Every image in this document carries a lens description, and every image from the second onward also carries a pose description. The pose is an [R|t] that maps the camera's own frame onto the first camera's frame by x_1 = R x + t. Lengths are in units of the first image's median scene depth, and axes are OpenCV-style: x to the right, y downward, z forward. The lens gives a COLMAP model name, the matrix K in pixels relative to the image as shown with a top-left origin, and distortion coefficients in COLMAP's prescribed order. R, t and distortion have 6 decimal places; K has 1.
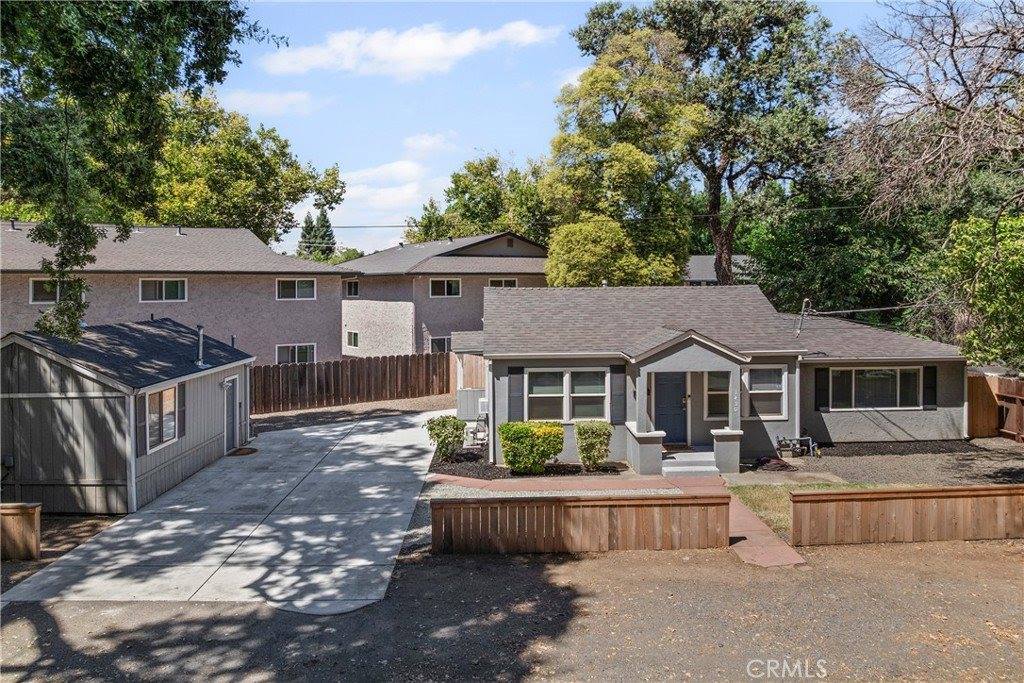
lens RADIAL K [[748.0, 0, 517.2], [0, 748.0, 294.0], [0, 0, 1]] dist [-0.057388, 0.034157]
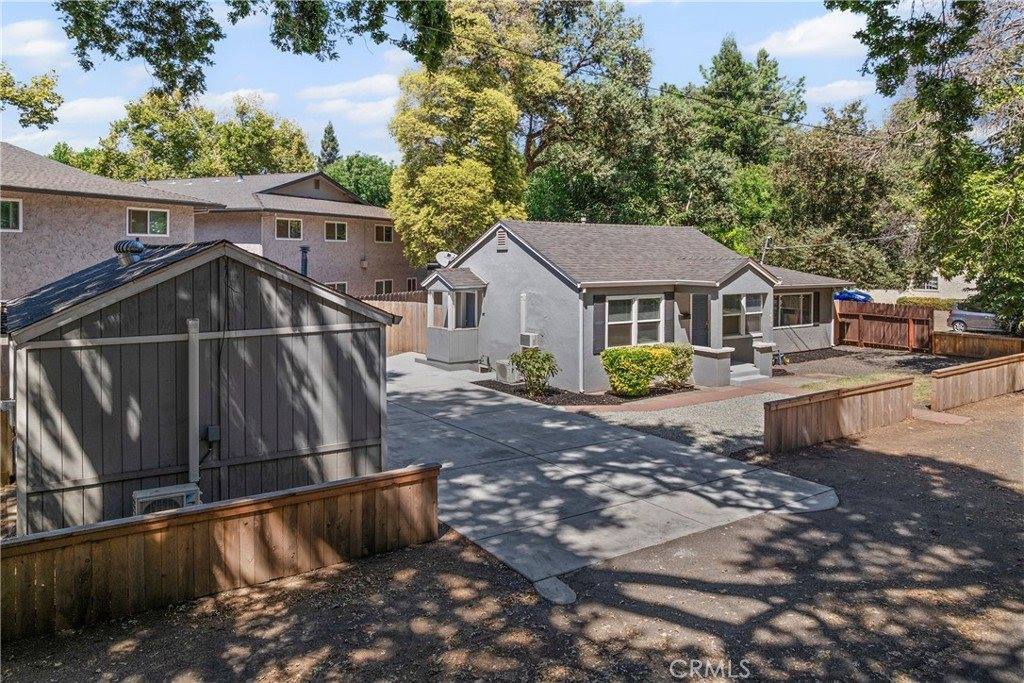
lens RADIAL K [[748.0, 0, 517.2], [0, 748.0, 294.0], [0, 0, 1]] dist [-0.057388, 0.034157]
pose [[0.828788, -0.015799, 0.559340, -0.840294], [-0.007677, 0.999186, 0.039597, 0.072664], [-0.559510, -0.037112, 0.827992, 0.291323]]
